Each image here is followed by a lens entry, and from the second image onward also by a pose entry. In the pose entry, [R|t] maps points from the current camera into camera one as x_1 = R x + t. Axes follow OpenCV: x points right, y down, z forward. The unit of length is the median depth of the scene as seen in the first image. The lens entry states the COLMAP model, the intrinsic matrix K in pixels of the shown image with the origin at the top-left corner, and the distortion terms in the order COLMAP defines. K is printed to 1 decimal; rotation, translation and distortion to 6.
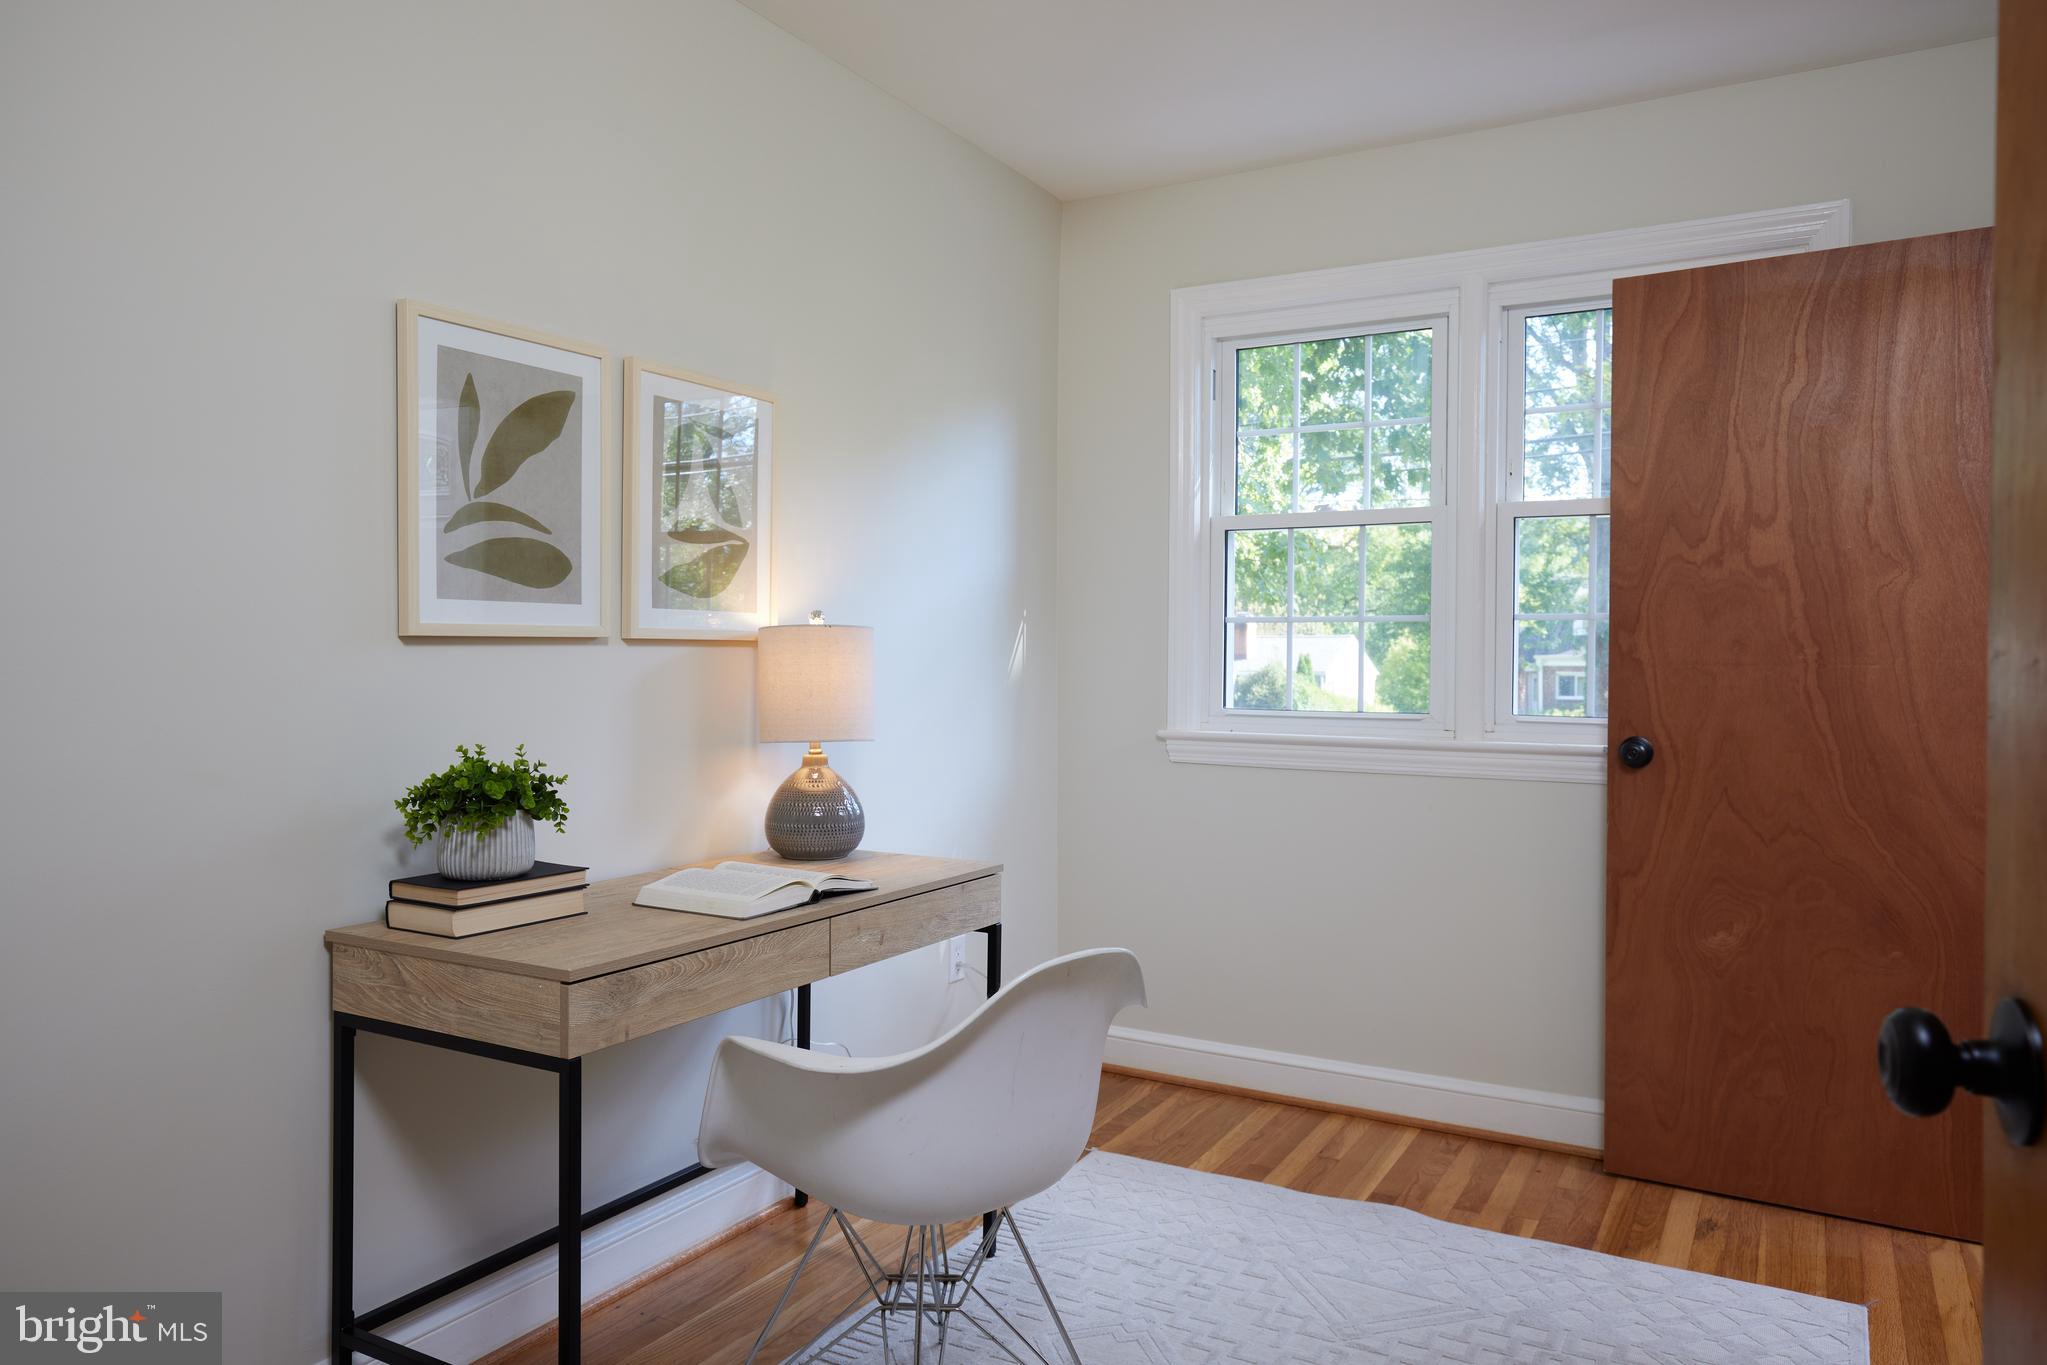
lens RADIAL K [[1388.1, 0, 1016.3], [0, 1388.1, 676.3], [0, 0, 1]] dist [0.002378, -0.000840]
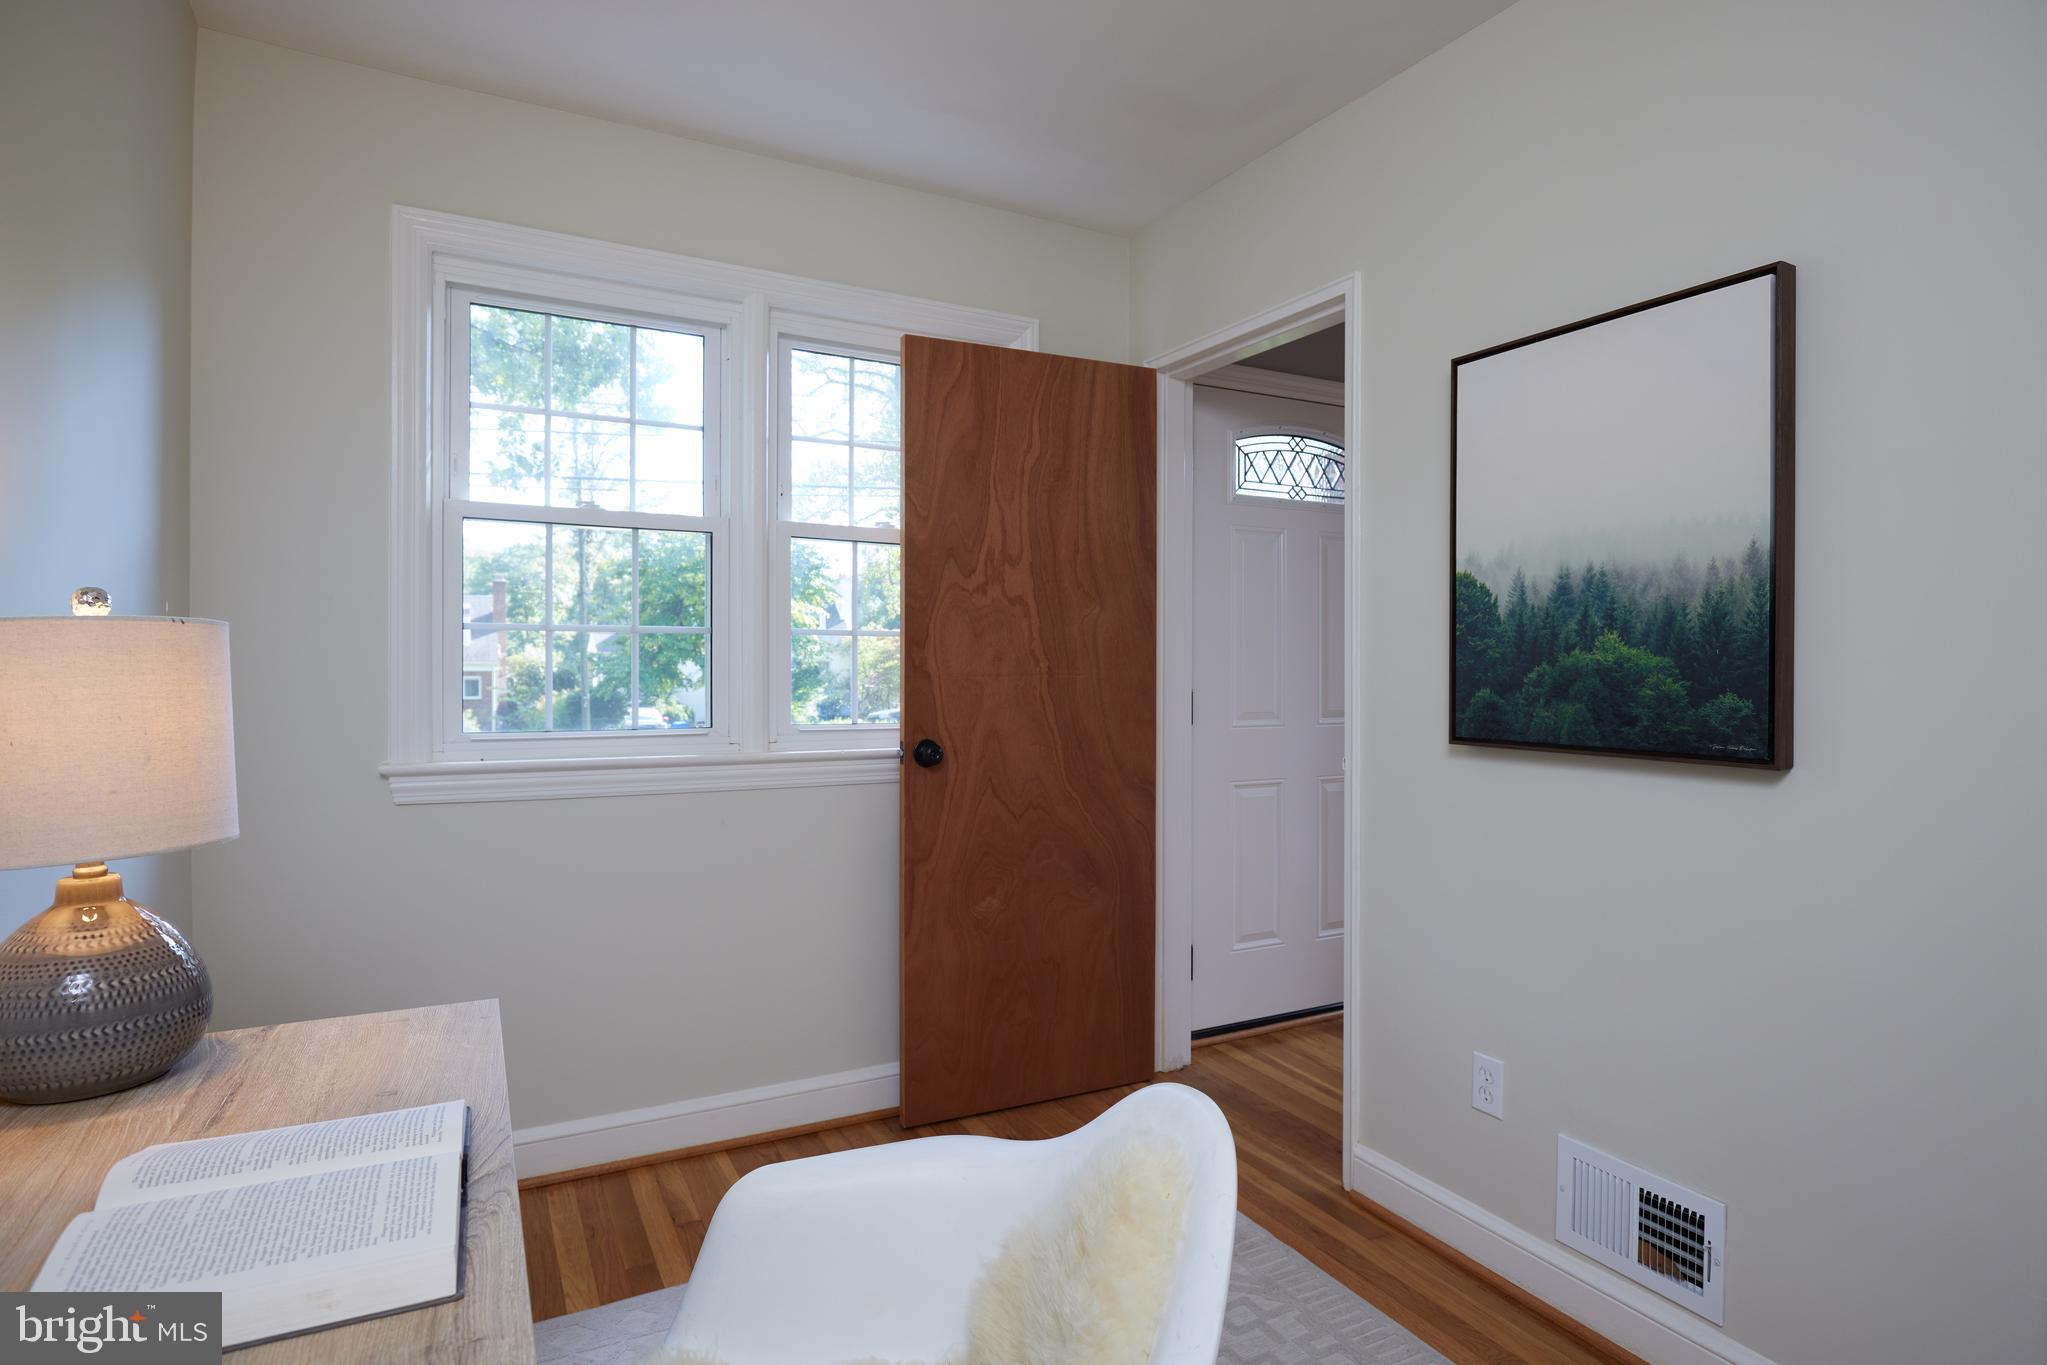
lens RADIAL K [[1070.1, 0, 1019.6], [0, 1070.1, 677.4], [0, 0, 1]] dist [-0.013182, -0.000421]
pose [[0.529359, -0.012111, 0.848311, -0.267201], [0.011665, 0.999907, 0.006995, -0.013066], [-0.848318, 0.006193, 0.529452, 0.481075]]
